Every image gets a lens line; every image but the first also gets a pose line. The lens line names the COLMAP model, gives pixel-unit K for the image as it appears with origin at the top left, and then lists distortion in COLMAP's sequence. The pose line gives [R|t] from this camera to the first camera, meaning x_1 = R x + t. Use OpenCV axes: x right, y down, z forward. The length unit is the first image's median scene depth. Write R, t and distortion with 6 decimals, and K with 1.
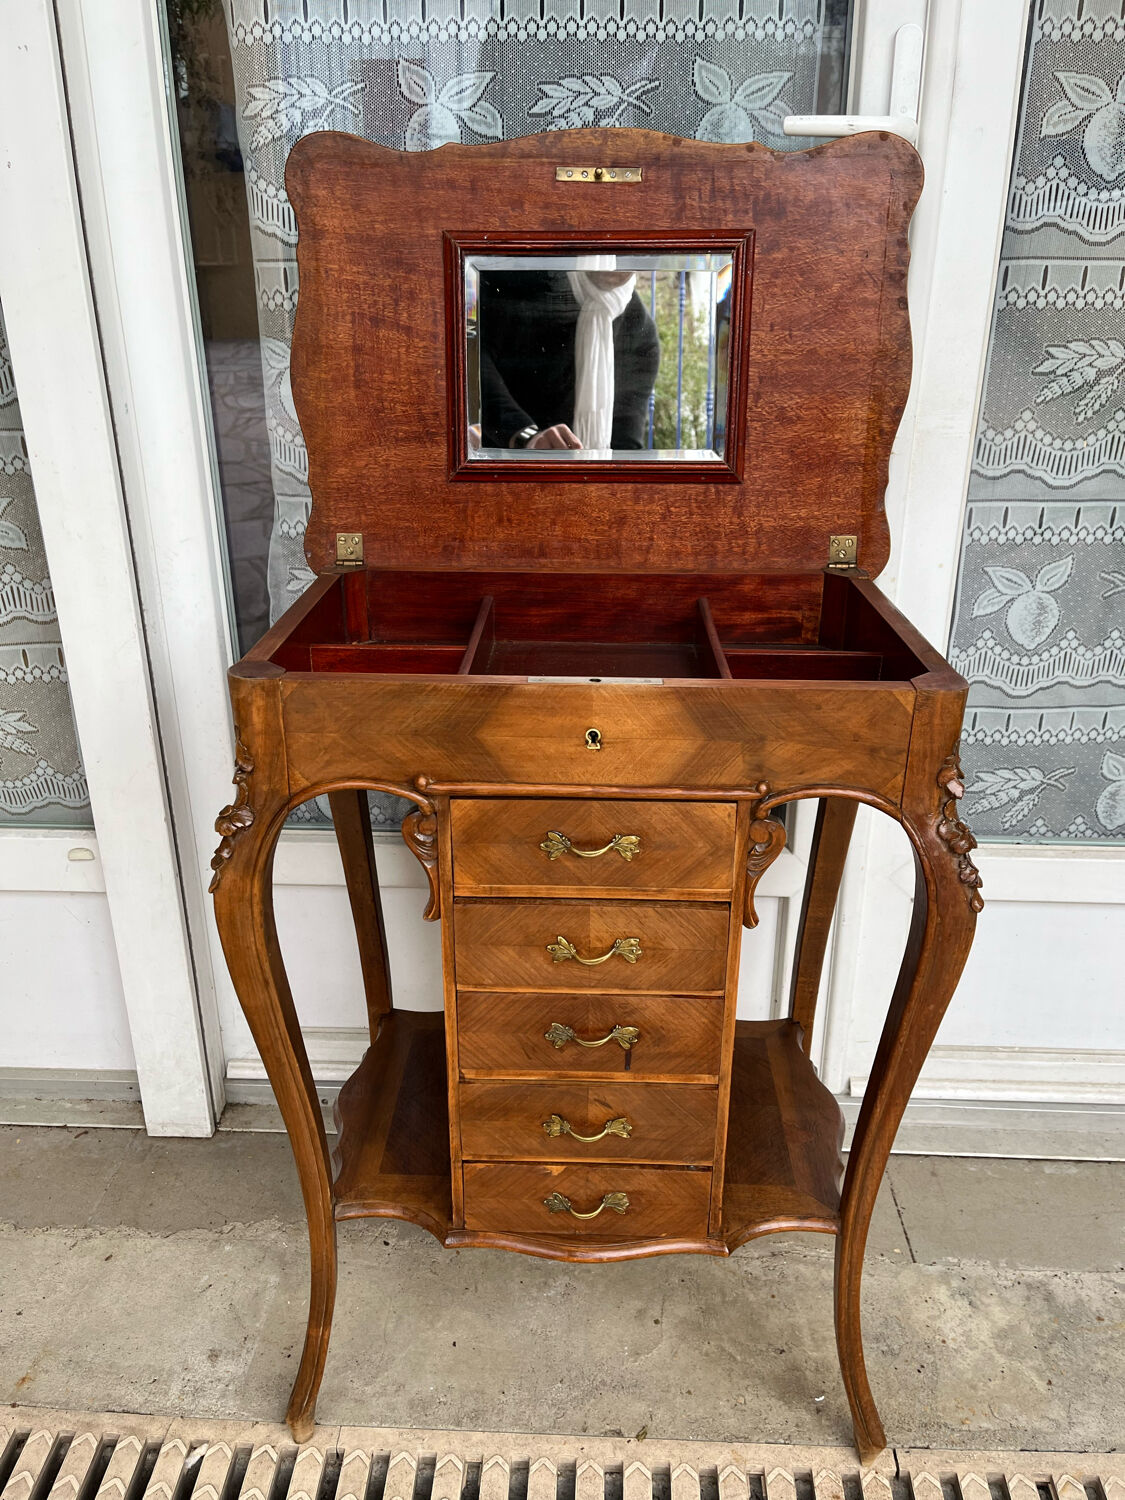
lens RADIAL K [[1131.3, 0, 555.6], [0, 1131.3, 761.4], [0, 0, 1]] dist [0.055406, -0.073218]
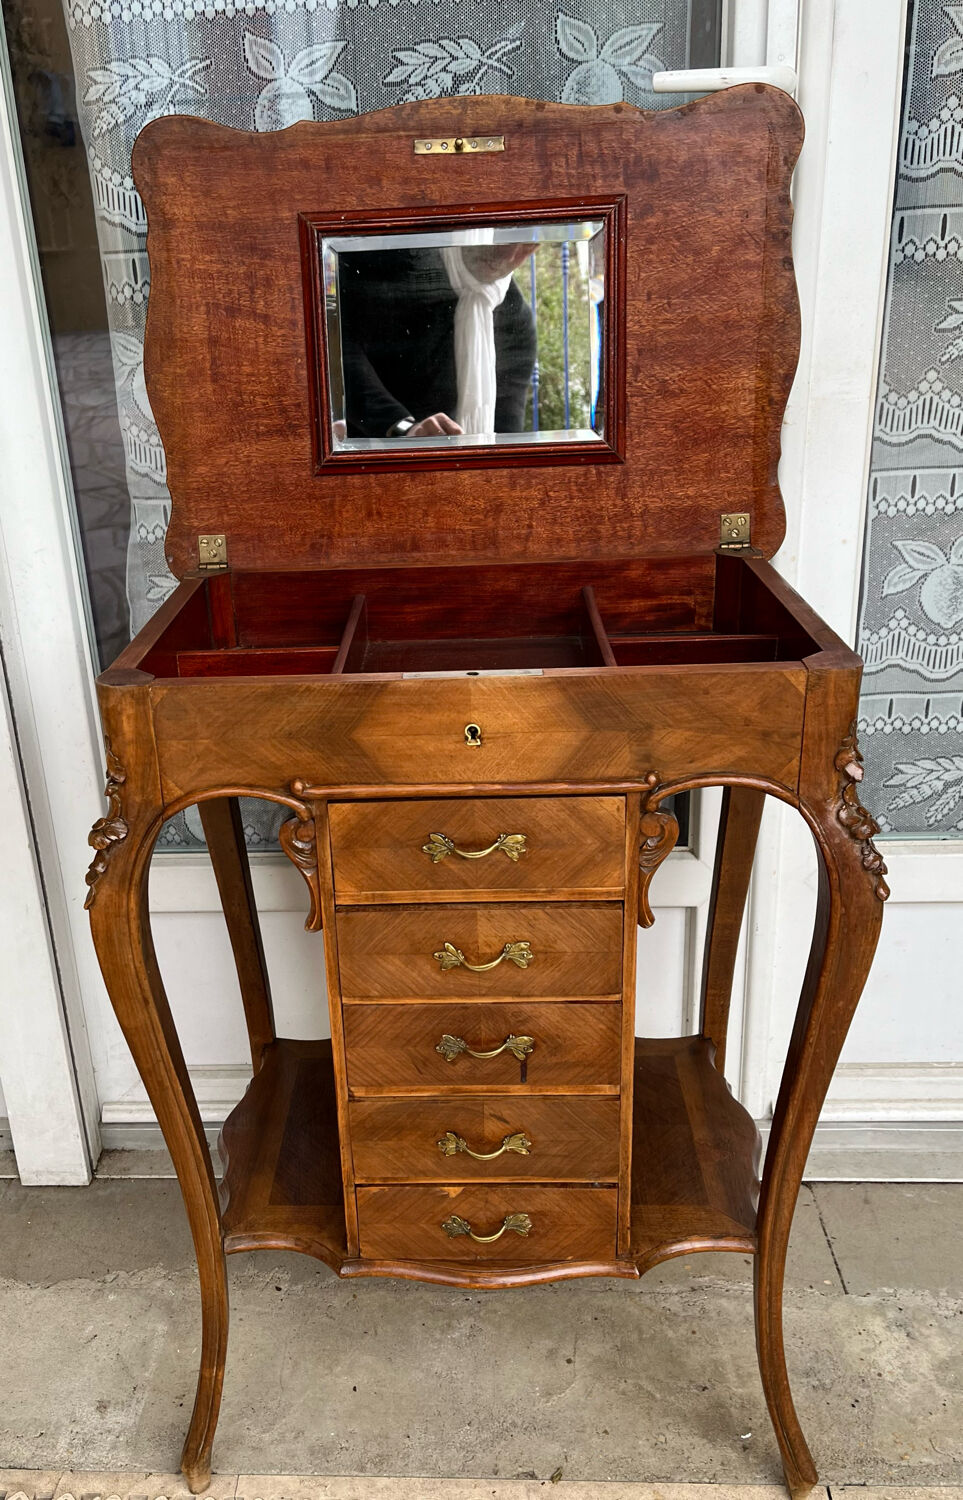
lens RADIAL K [[1274.2, 0, 404.6], [0, 1274.2, 783.6], [0, 0, 1]] dist [0.053169, -0.063660]
pose [[0.998765, -0.038257, -0.031699, 0.005815], [0.038181, 0.999266, -0.003016, 0.017276], [0.031791, 0.001802, 0.999493, -0.066714]]
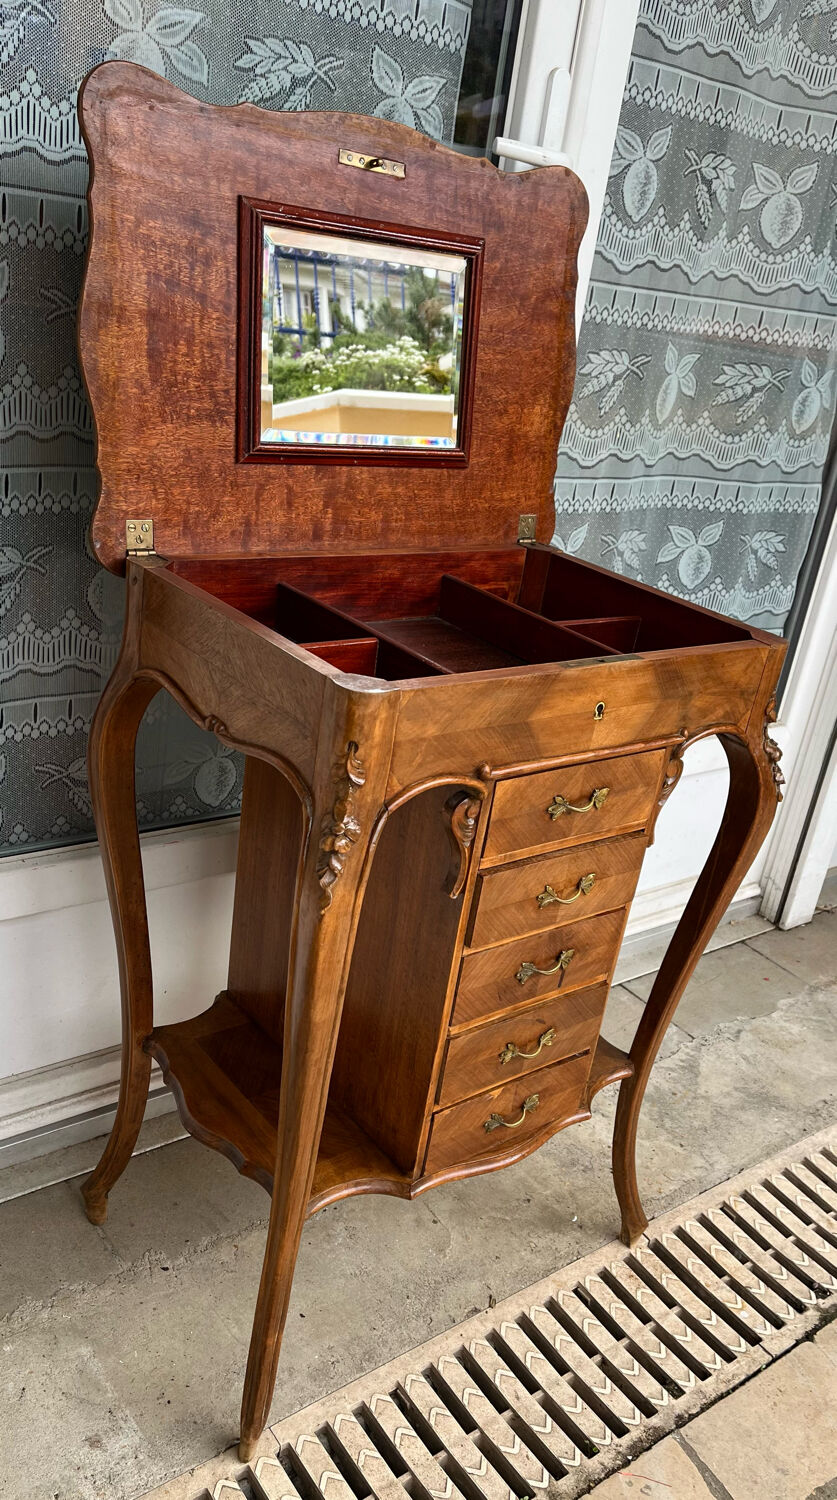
lens RADIAL K [[1211.6, 0, 417.4], [0, 1211.6, 807.8], [0, 0, 1]] dist [0.050178, -0.067476]
pose [[0.751748, -0.171094, 0.636868, -0.702945], [0.113149, 0.984900, 0.131033, -0.081085], [-0.649670, -0.026443, 0.759756, 0.121648]]
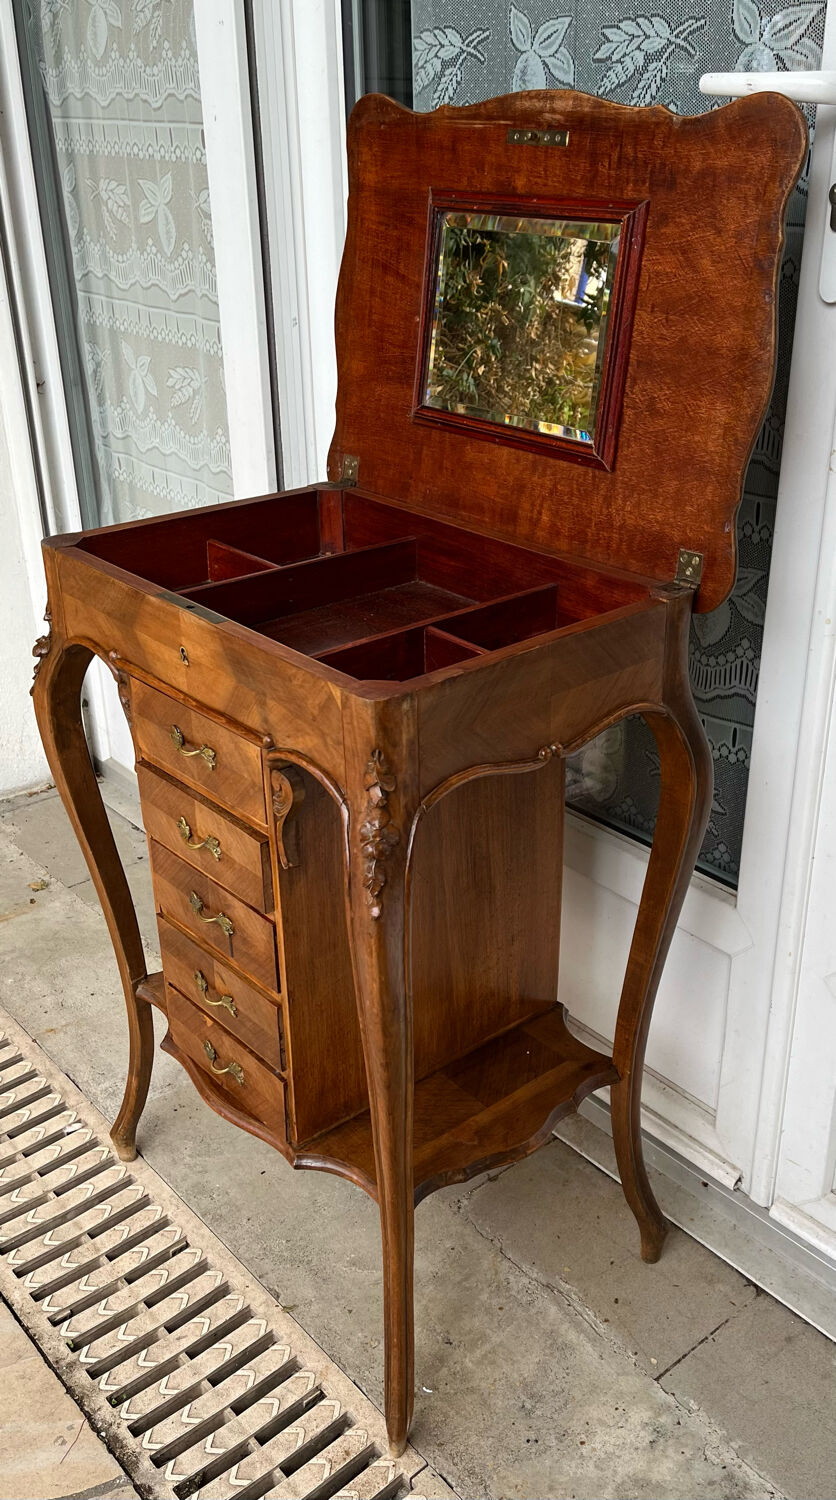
lens RADIAL K [[1356.2, 0, 487.3], [0, 1356.2, 785.2], [0, 0, 1]] dist [0.032651, -0.022752]
pose [[0.694687, 0.320643, -0.643893, 0.912090], [-0.278590, 0.945221, 0.170130, -0.167306], [0.663173, 0.061195, 0.745961, 0.121535]]
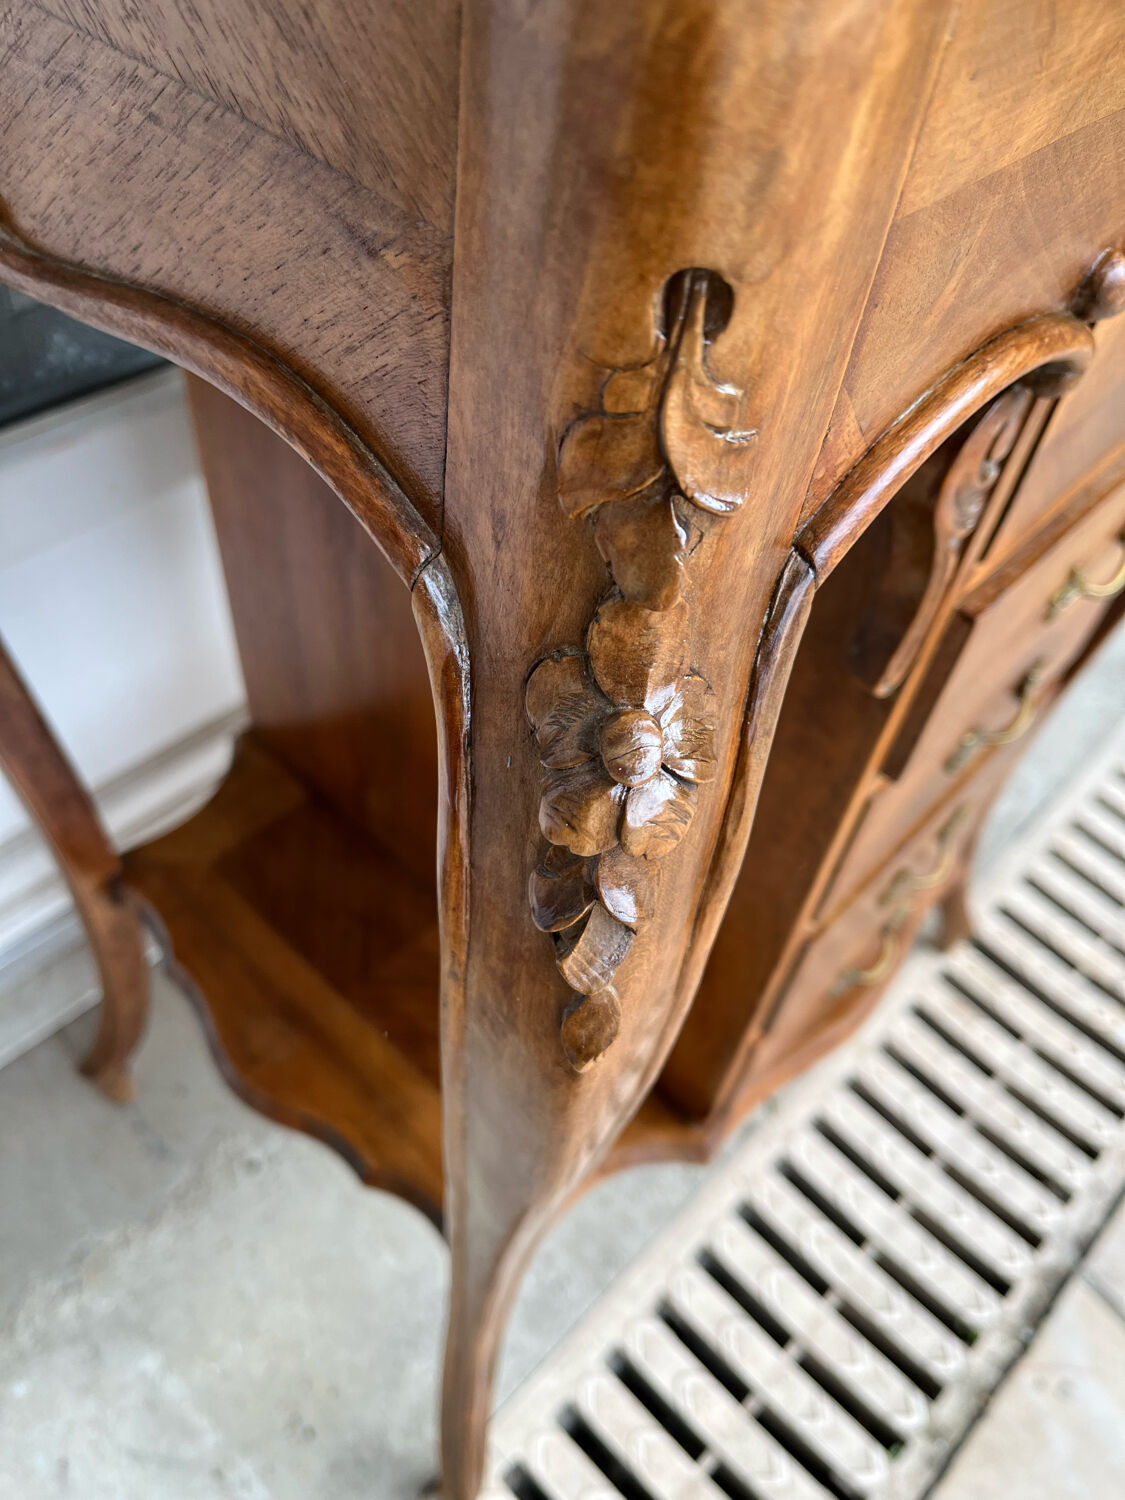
lens RADIAL K [[1131.3, 0, 538.2], [0, 1131.3, 756.6], [0, 0, 1]] dist [0.055406, -0.073218]
pose [[0.650458, -0.549243, 0.524629, -0.298007], [0.210213, 0.793916, 0.570533, -0.053874], [-0.729873, -0.260825, 0.631867, 0.713242]]
